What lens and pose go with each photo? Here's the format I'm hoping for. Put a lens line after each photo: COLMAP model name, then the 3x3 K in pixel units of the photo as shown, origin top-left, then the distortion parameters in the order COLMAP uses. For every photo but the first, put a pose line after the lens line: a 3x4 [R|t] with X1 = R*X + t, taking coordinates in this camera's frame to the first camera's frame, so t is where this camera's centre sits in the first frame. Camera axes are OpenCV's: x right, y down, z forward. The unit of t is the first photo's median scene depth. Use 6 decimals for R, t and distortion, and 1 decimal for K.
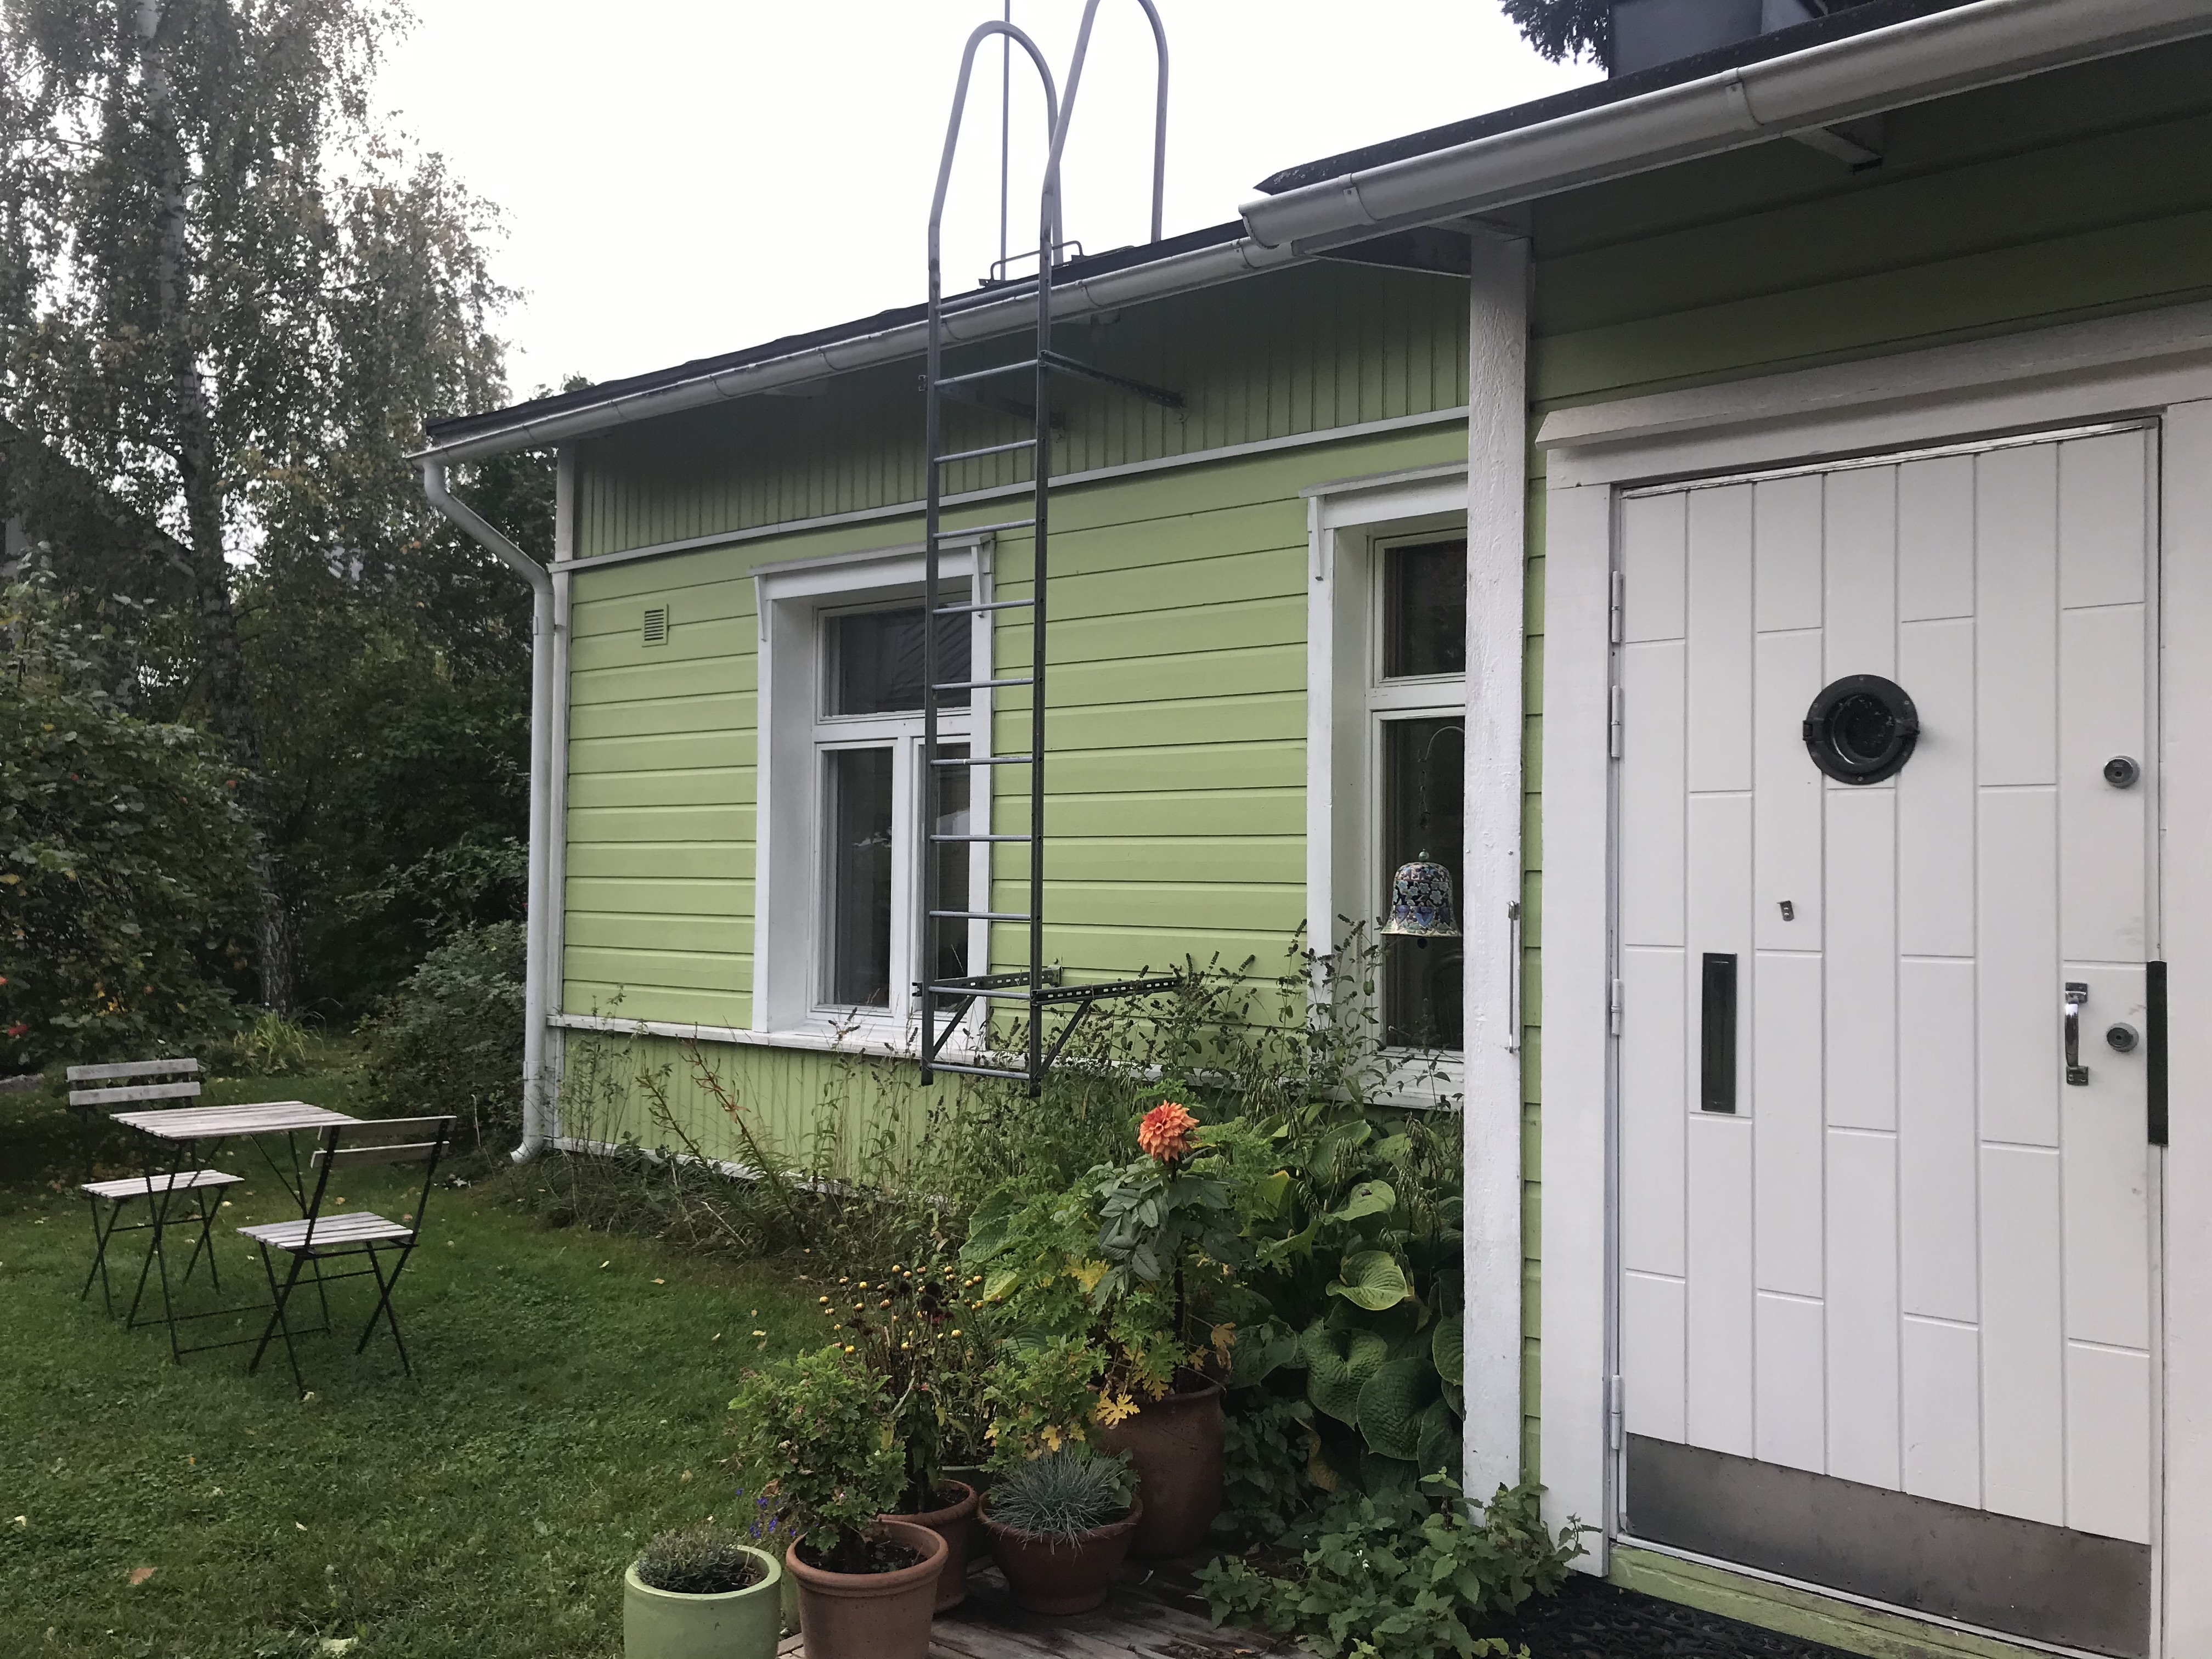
lens RADIAL K [[1785.1, 0, 1106.1], [0, 1785.1, 828.1], [0, 0, 1]] dist [0.009555, 0.004209]
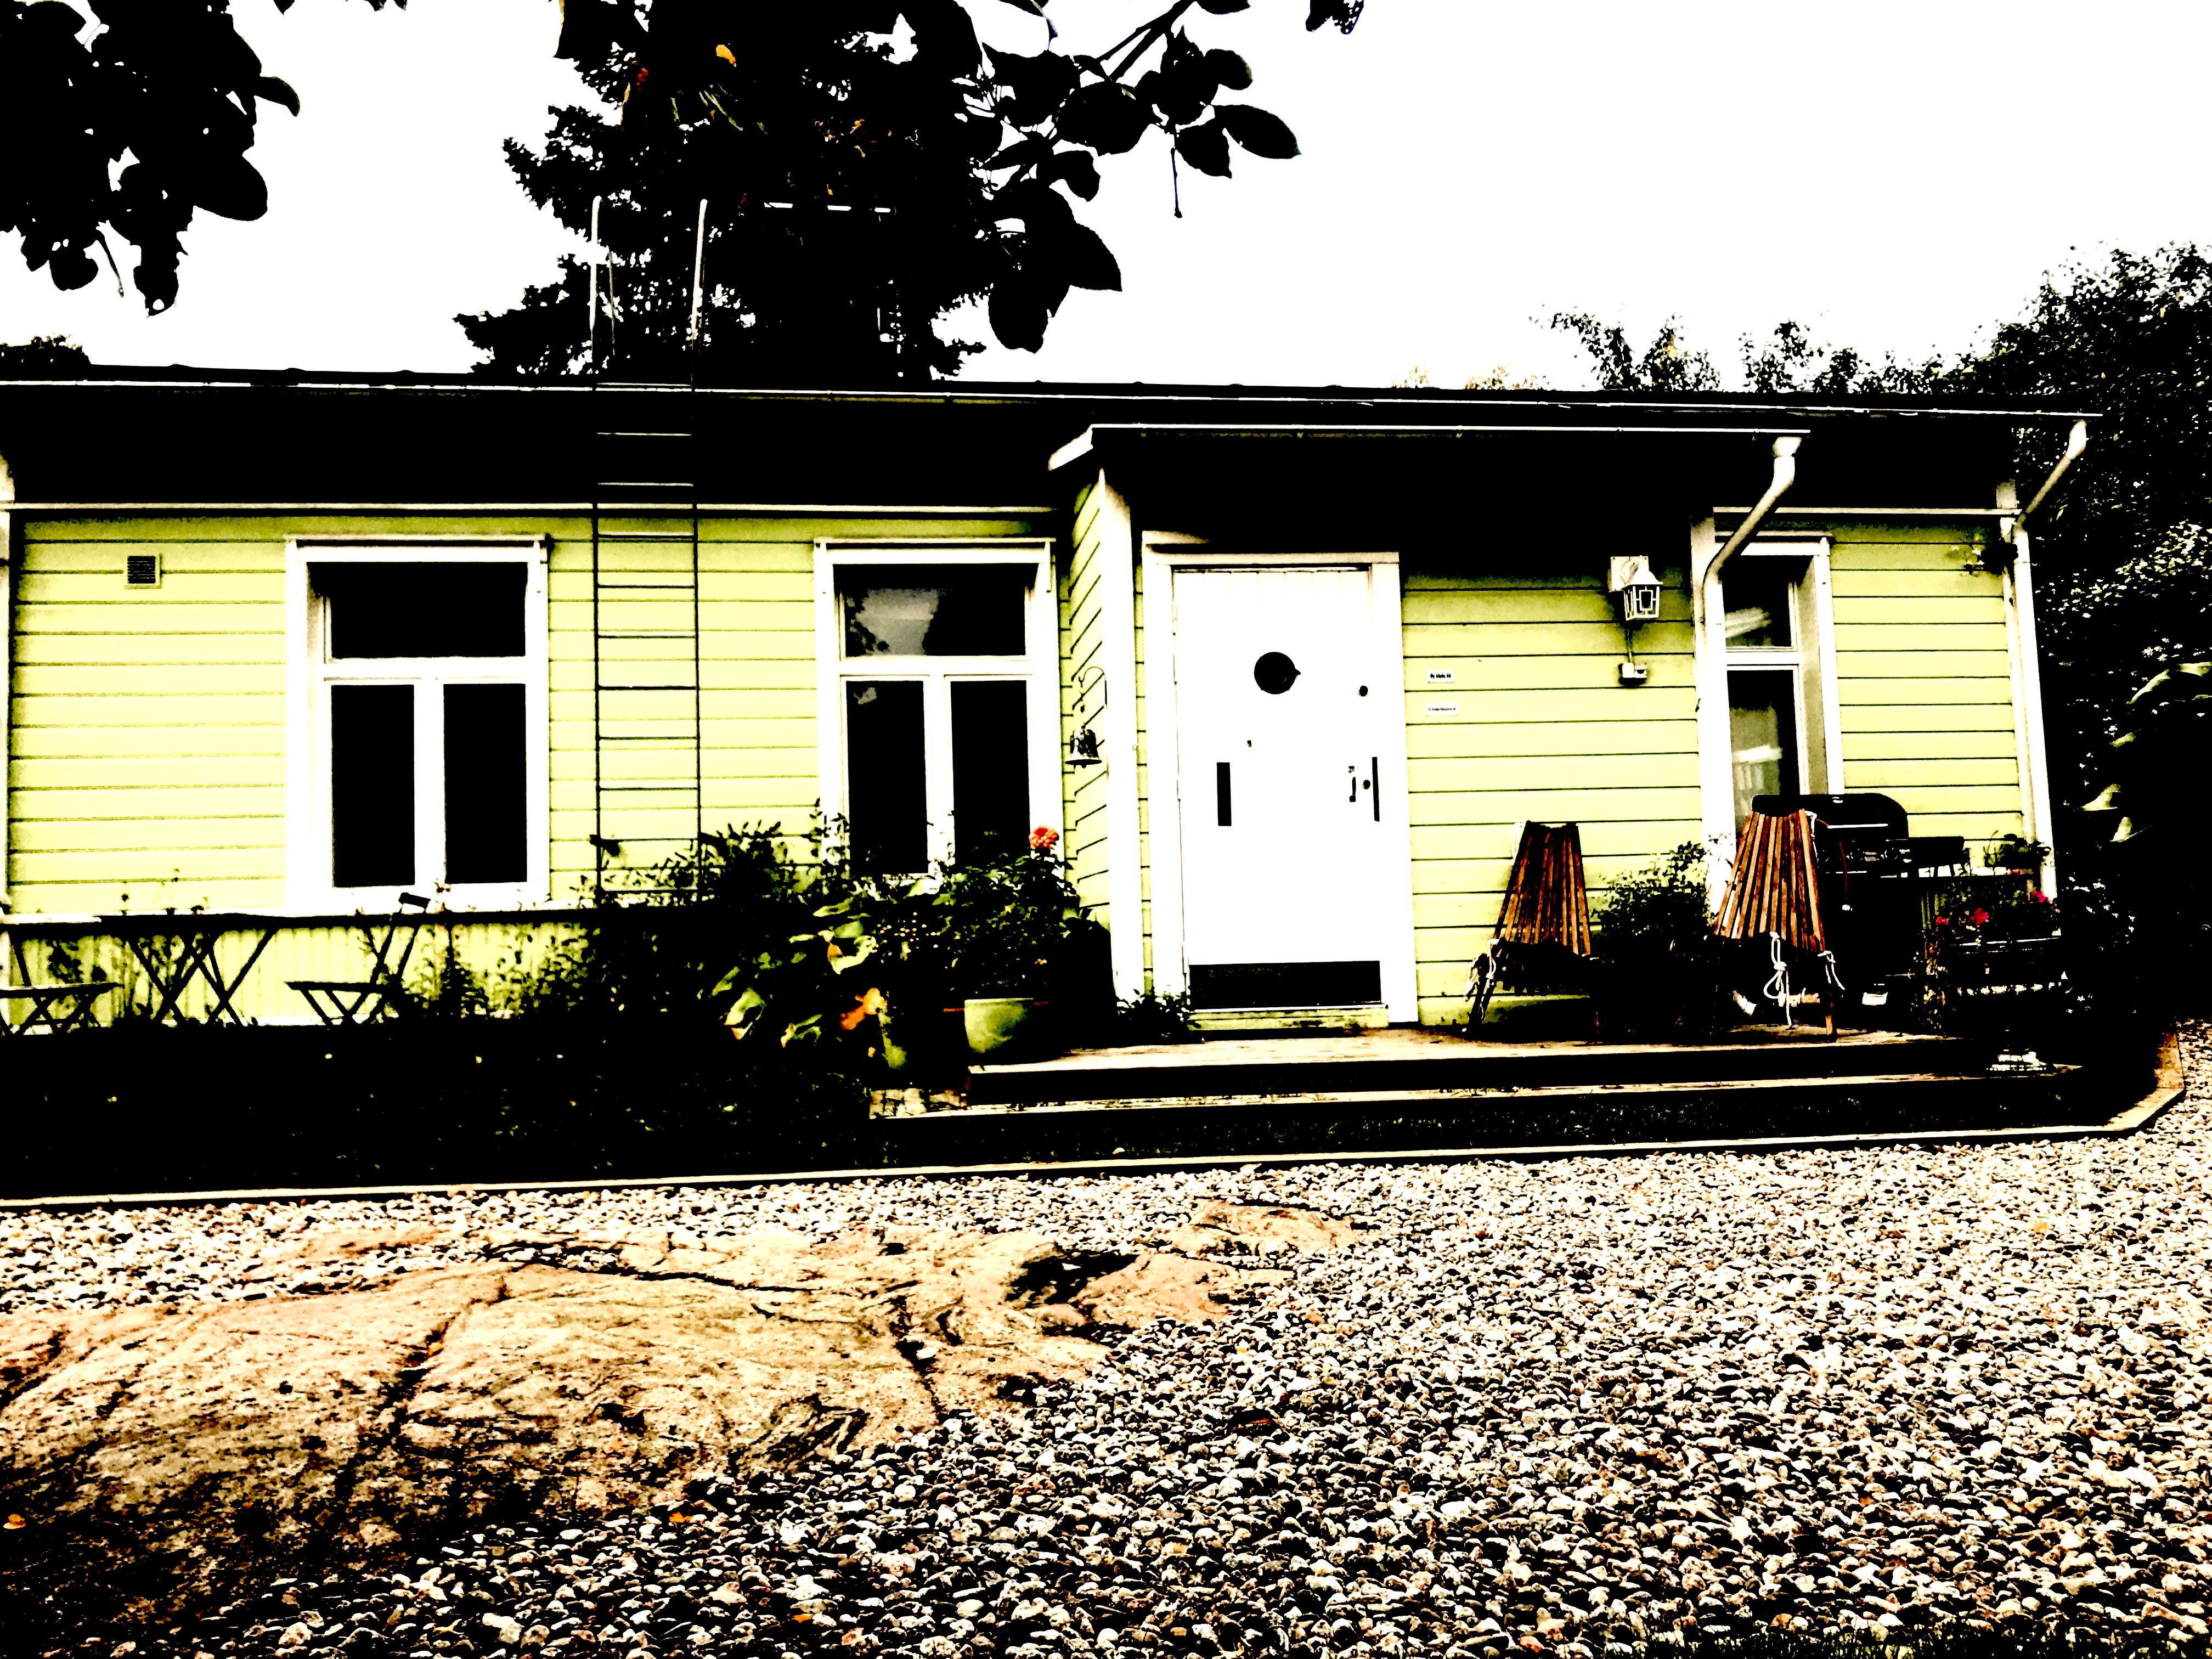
lens RADIAL K [[1785.1, 0, 1111.4], [0, 1785.1, 824.4], [0, 0, 1]] dist [0.009555, 0.004209]
pose [[0.699502, 0.023464, 0.714245, -0.701645], [0.014387, 0.998796, -0.046902, 0.125360], [-0.714486, 0.043084, 0.698322, -0.274095]]
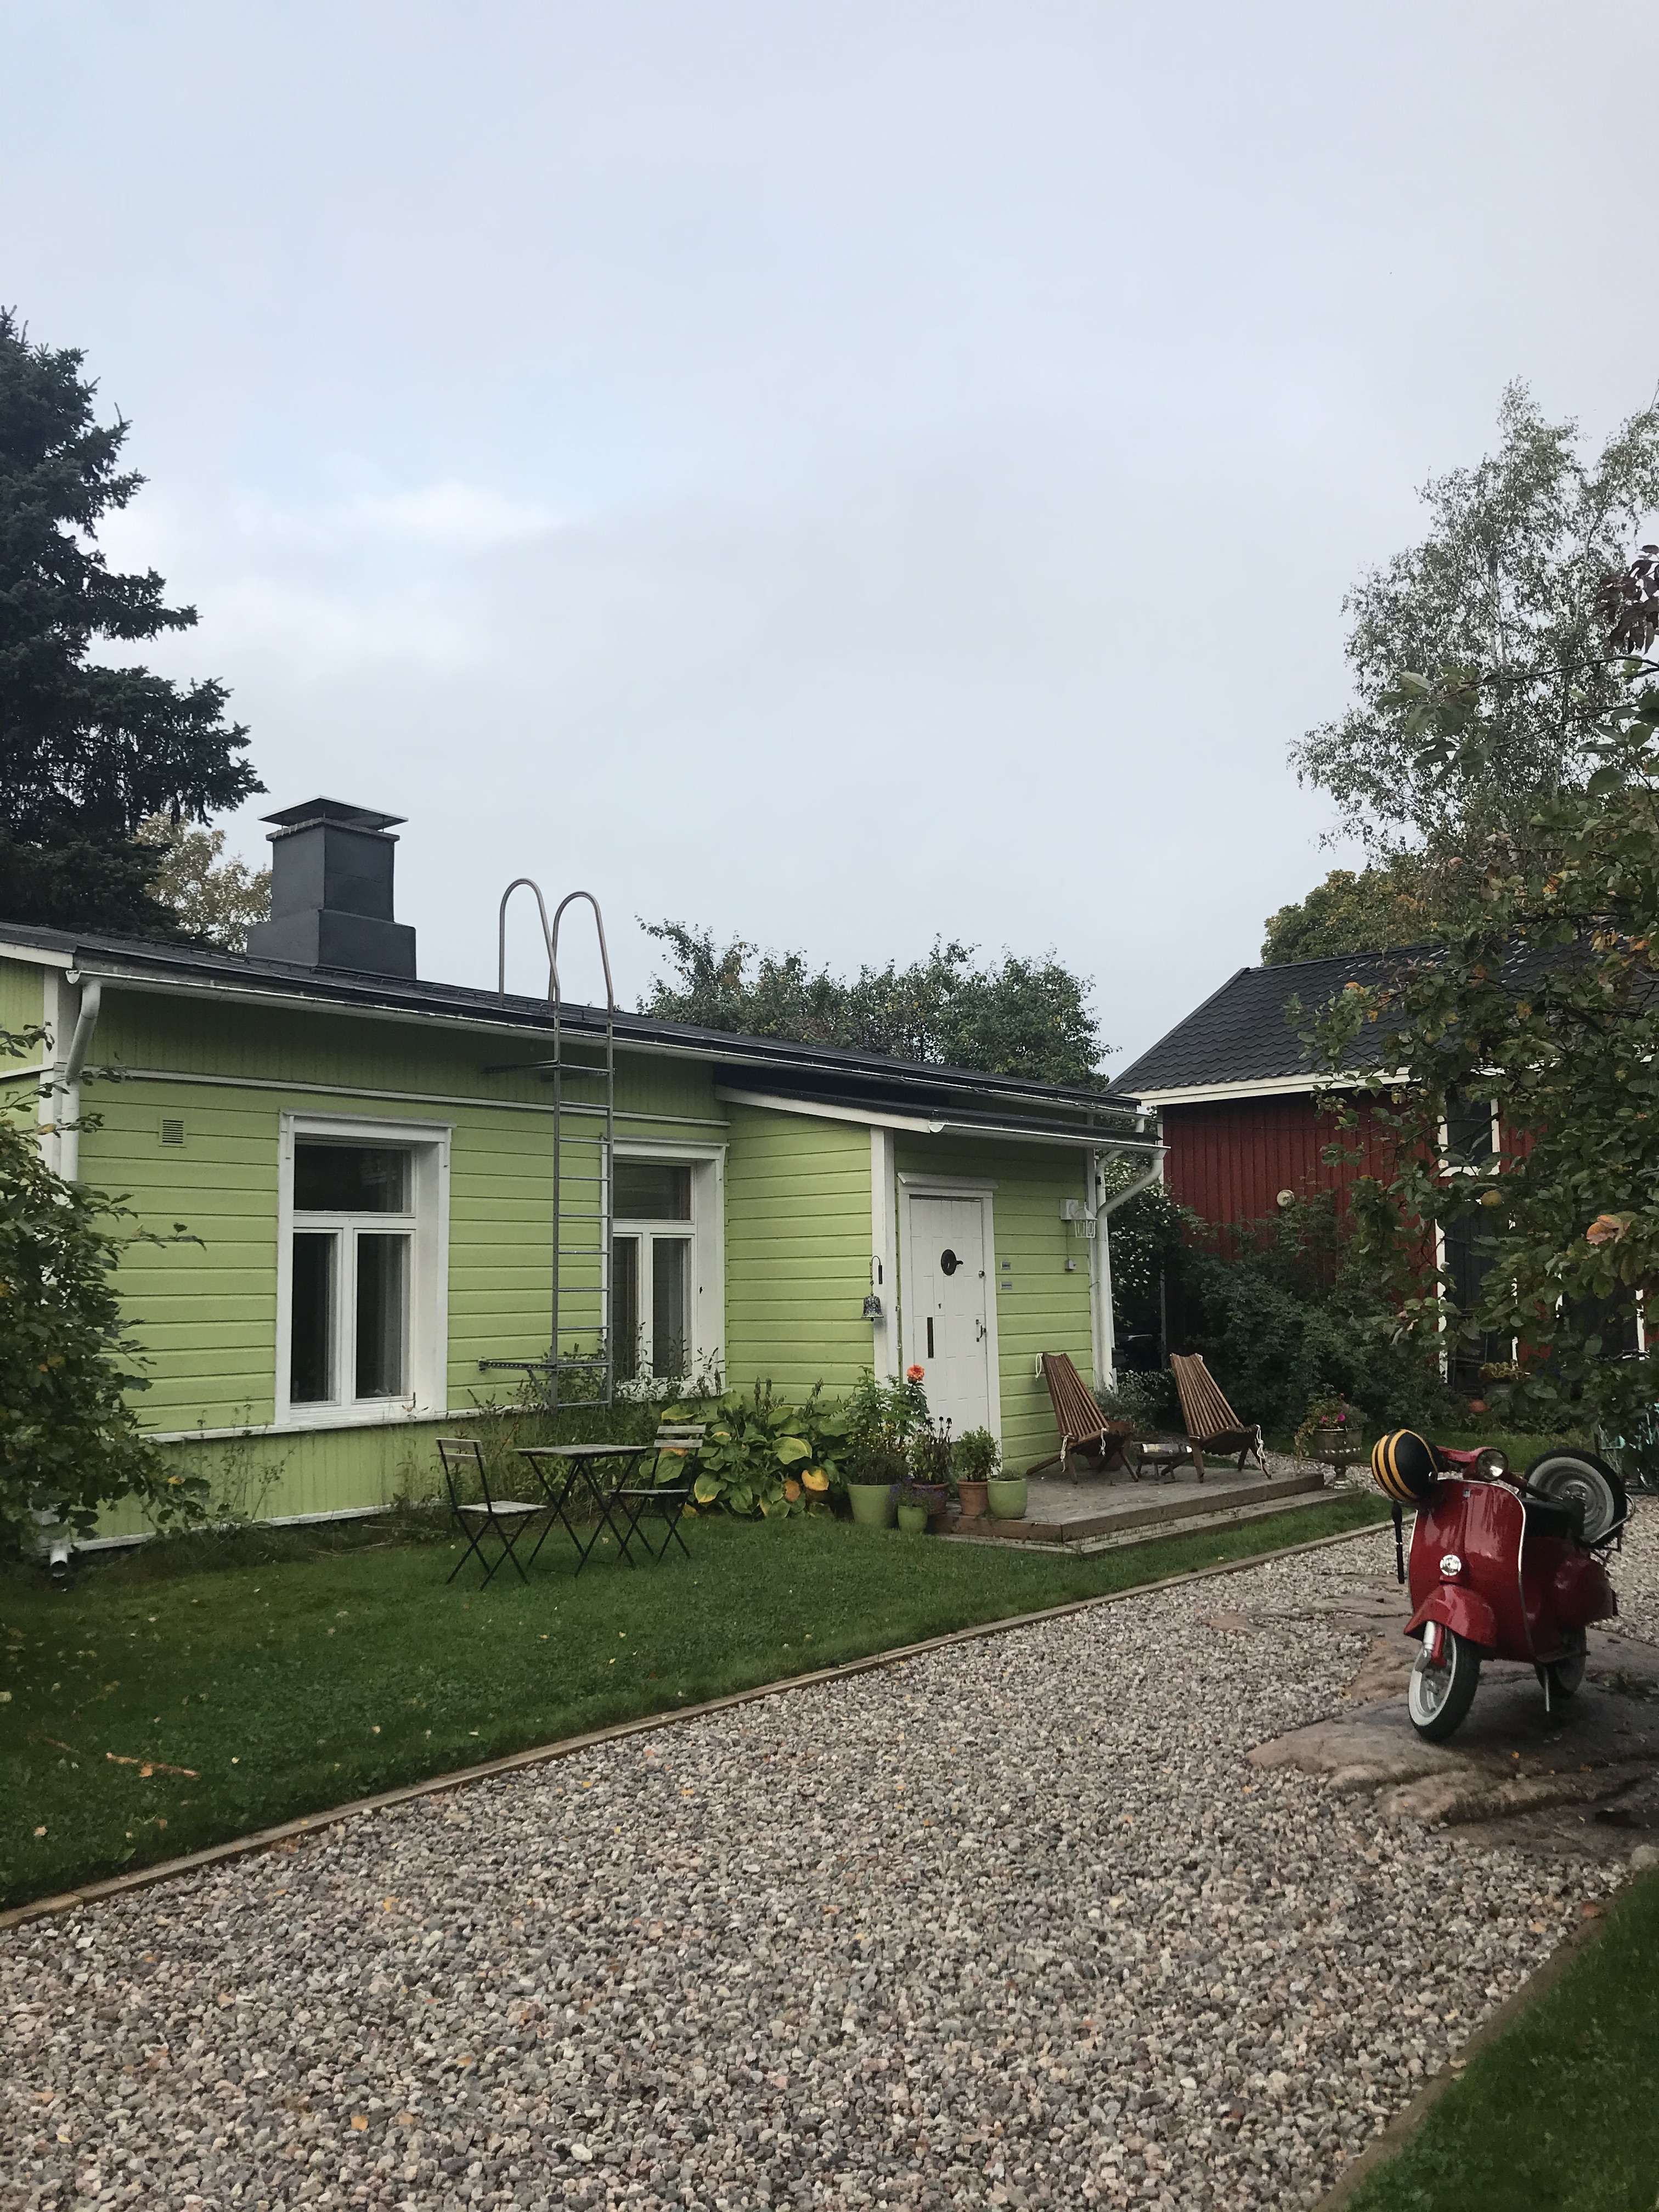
lens RADIAL K [[1785.1, 0, 835.2], [0, 1785.1, 1106.6], [0, 0, 1]] dist [0.009555, 0.004209]
pose [[0.021084, 0.097820, 0.994981, -1.722629], [-0.001837, 0.995204, -0.097803, -0.003439], [-0.999776, 0.000235, 0.021163, 0.528706]]
